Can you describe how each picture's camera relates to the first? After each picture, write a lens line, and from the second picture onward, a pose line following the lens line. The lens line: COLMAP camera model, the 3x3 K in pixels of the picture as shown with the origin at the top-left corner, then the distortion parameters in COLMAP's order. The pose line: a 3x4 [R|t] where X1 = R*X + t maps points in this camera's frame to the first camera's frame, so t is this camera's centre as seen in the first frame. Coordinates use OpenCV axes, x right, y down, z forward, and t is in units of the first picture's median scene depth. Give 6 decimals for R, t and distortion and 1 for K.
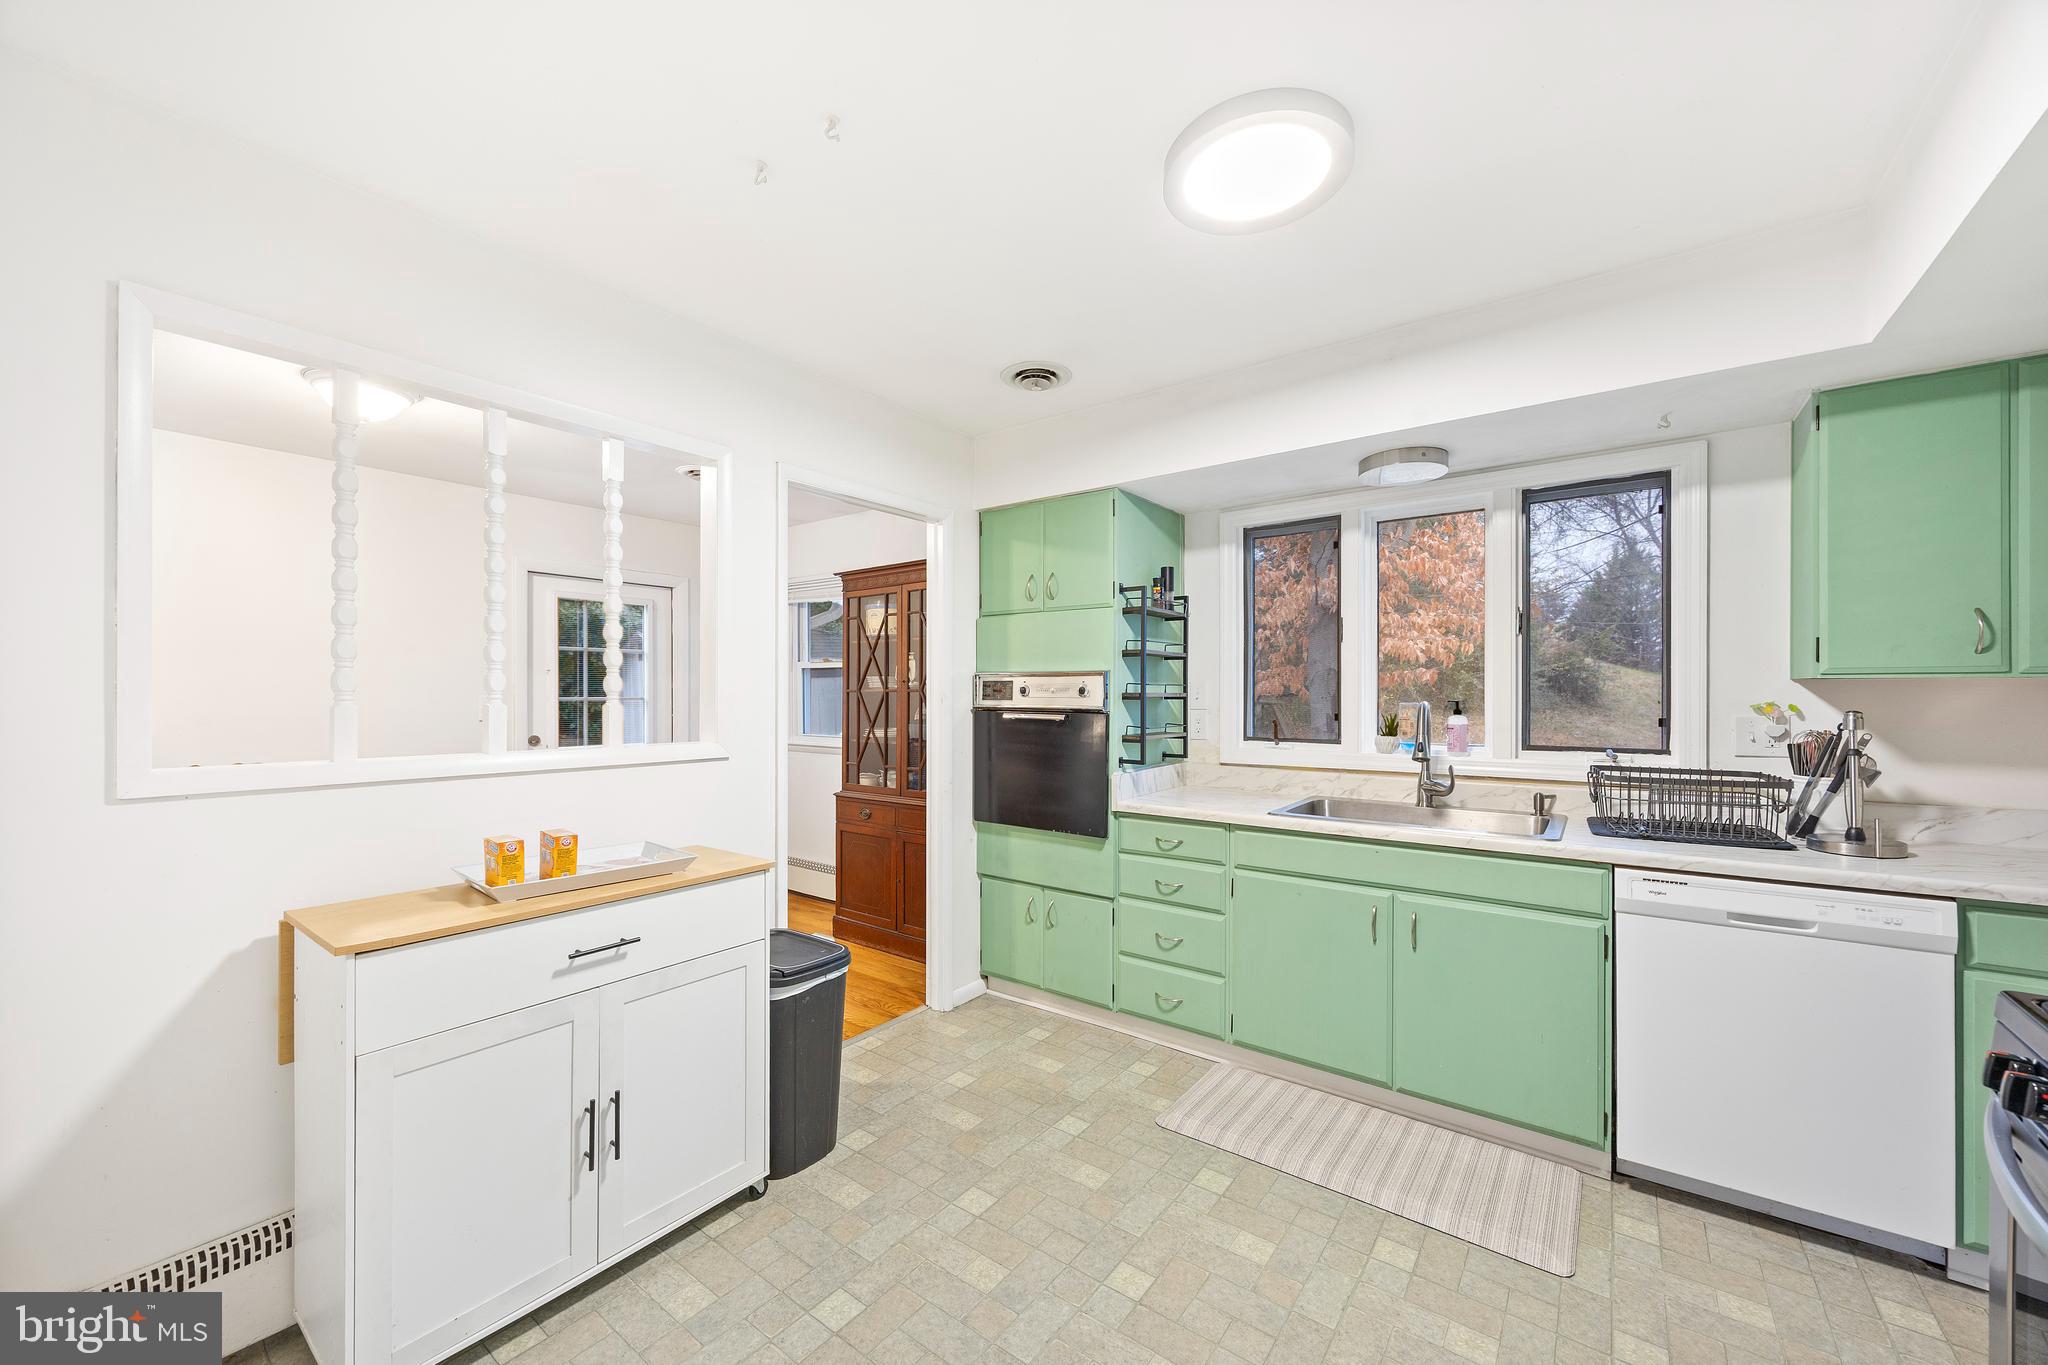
lens RADIAL K [[789.5, 0, 995.4], [0, 789.5, 702.2], [0, 0, 1]] dist [0.001325, -0.001977]
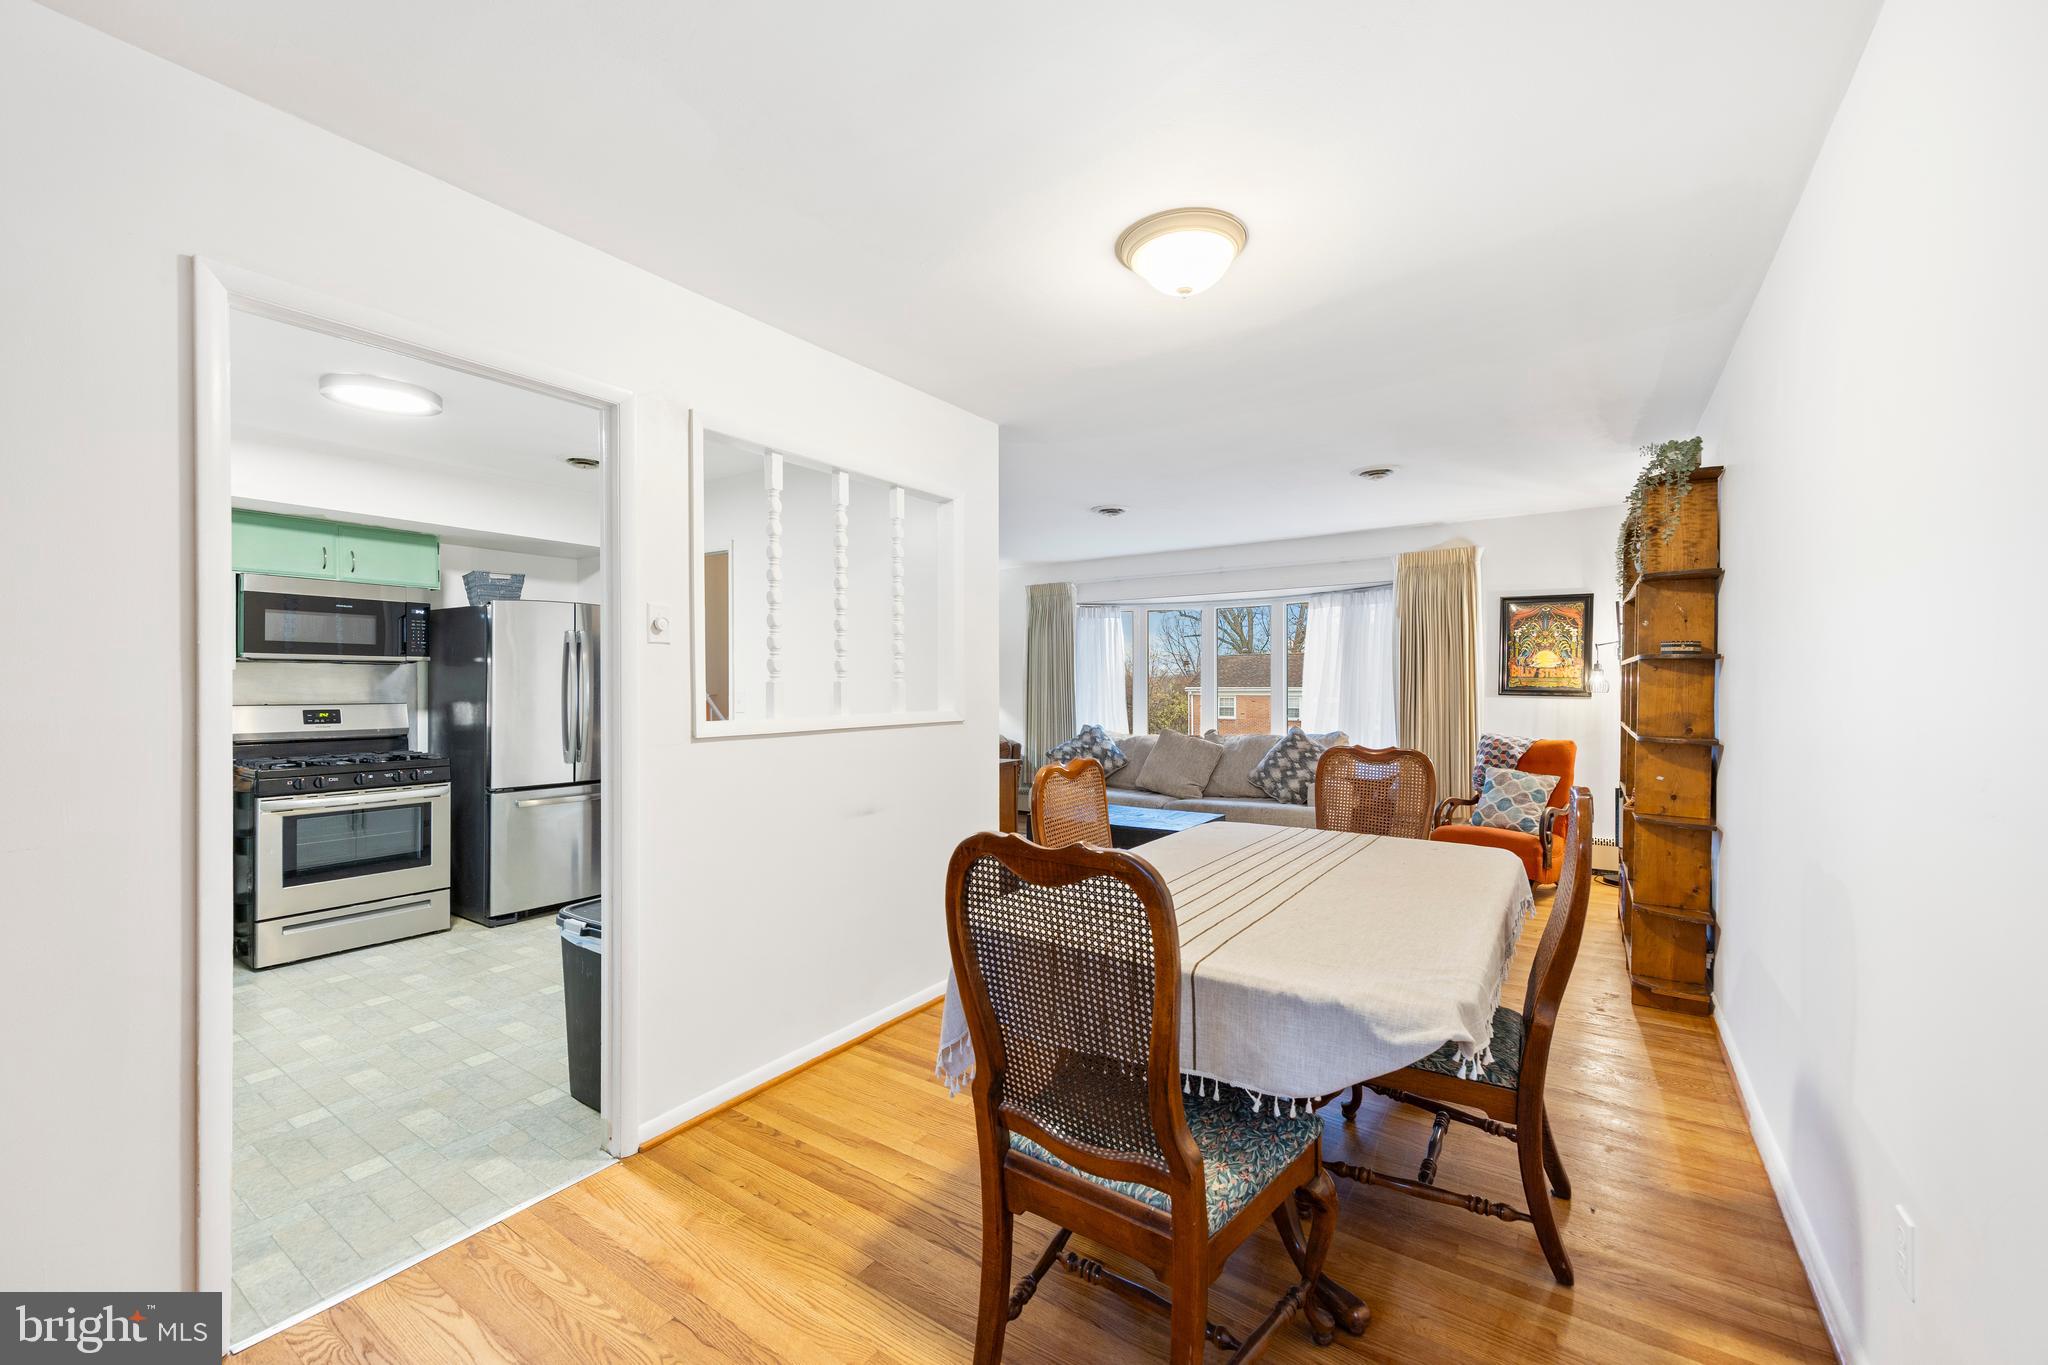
lens RADIAL K [[789.5, 0, 1015.3], [0, 789.5, 678.7], [0, 0, 1]] dist [0.001325, -0.001977]
pose [[-0.997384, 0.002640, -0.072240, -0.611230], [0.002188, 0.999978, 0.006336, -0.006208], [0.072255, 0.006162, -0.997367, 1.772216]]
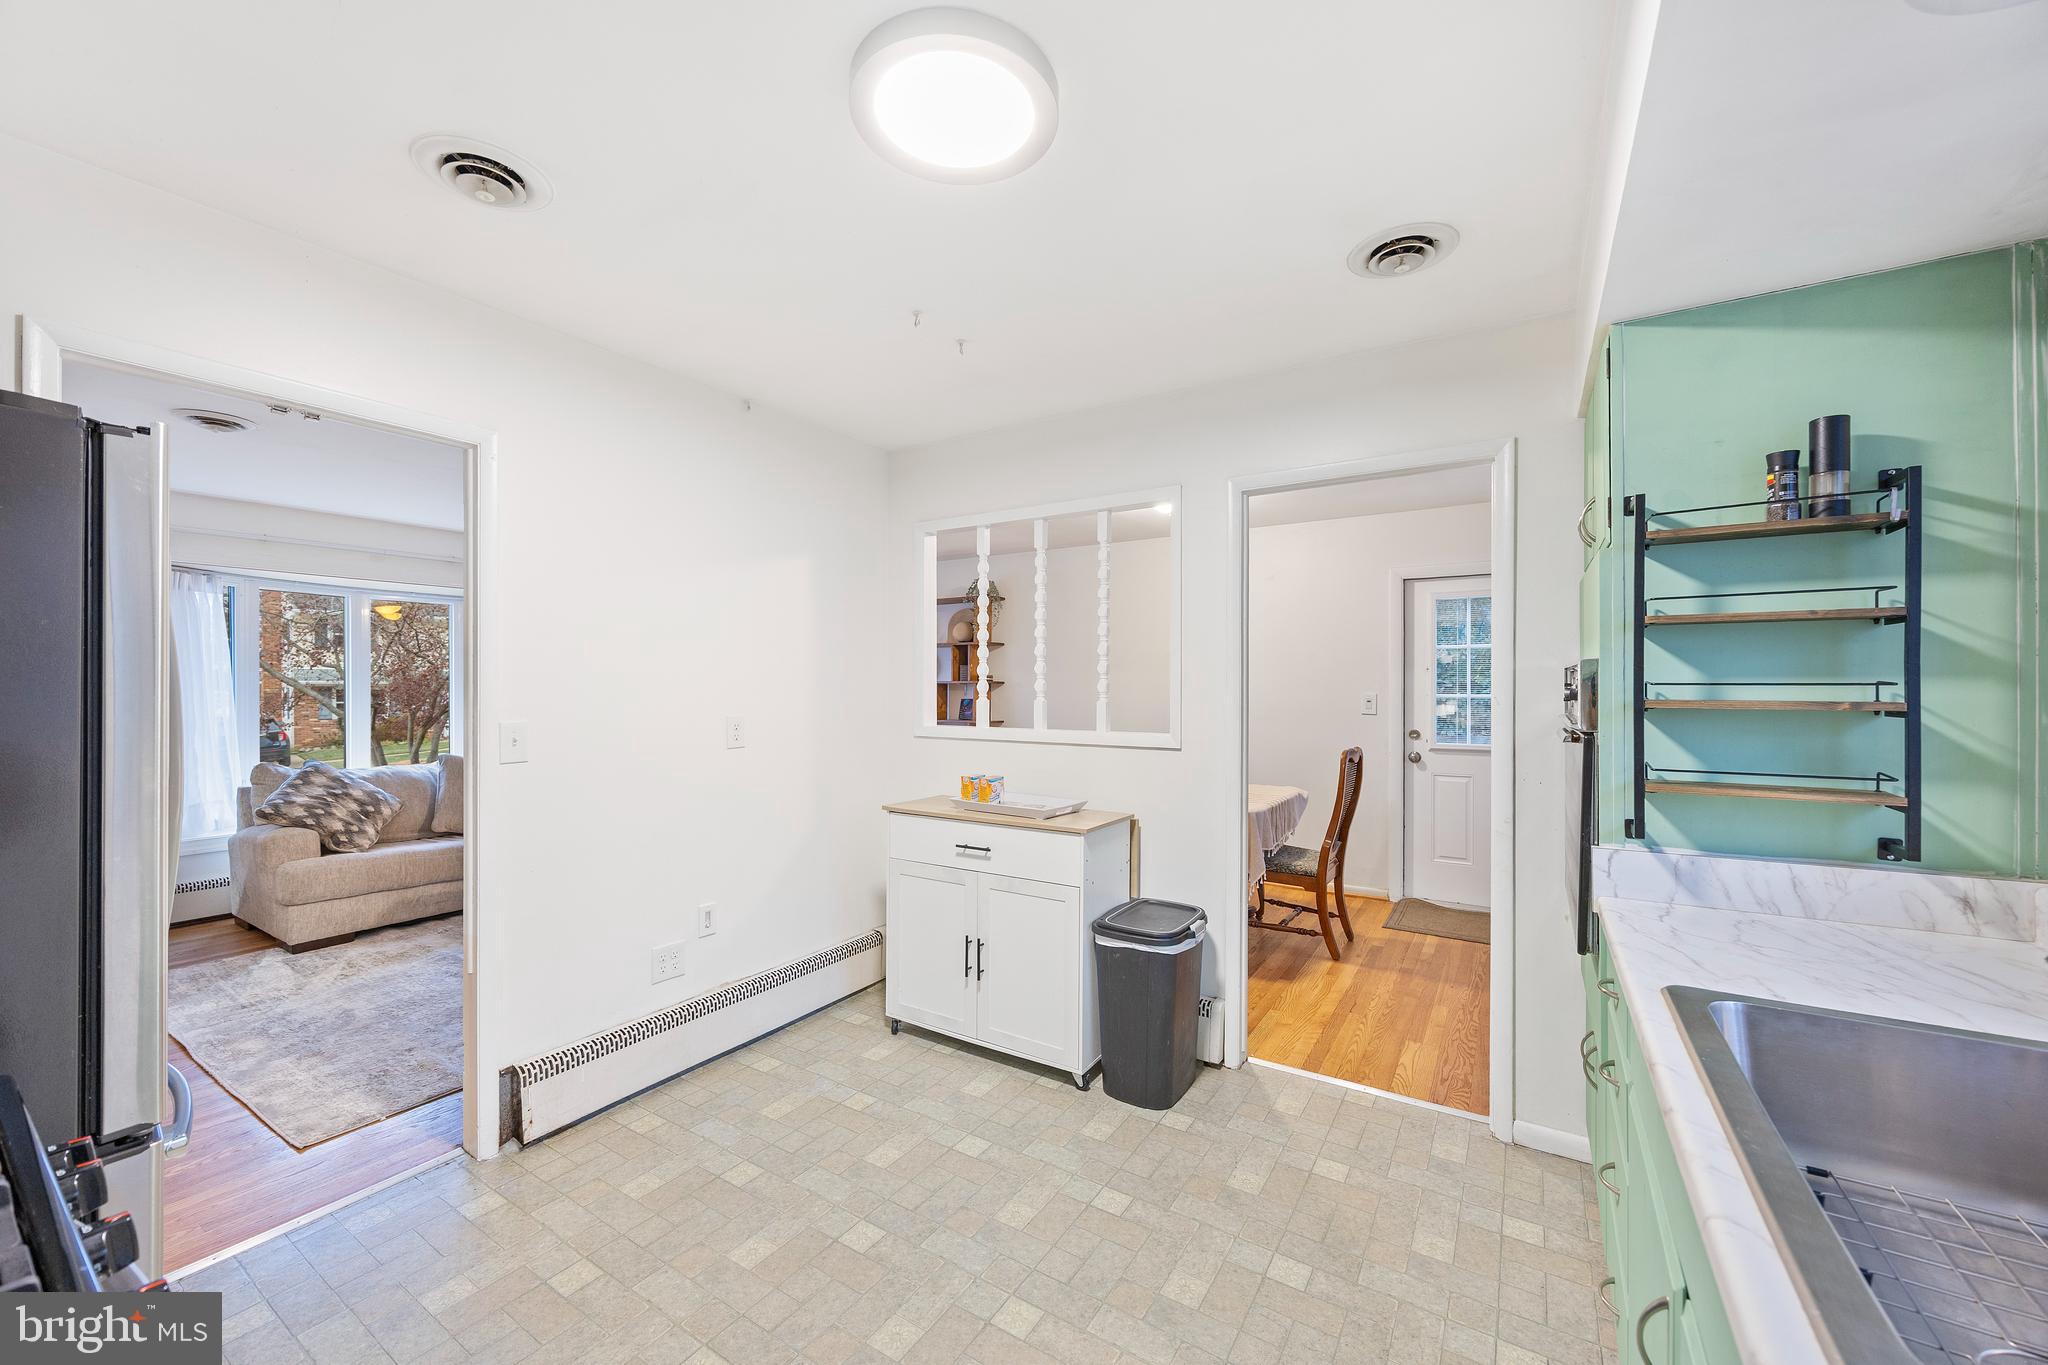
lens RADIAL K [[789.5, 0, 1020.9], [0, 789.5, 683.2], [0, 0, 1]] dist [0.001325, -0.001977]
pose [[0.093790, -0.002623, -0.995589, 0.721142], [-0.012698, 0.999912, -0.003831, -0.016771], [0.995511, 0.013001, 0.093748, 0.583494]]
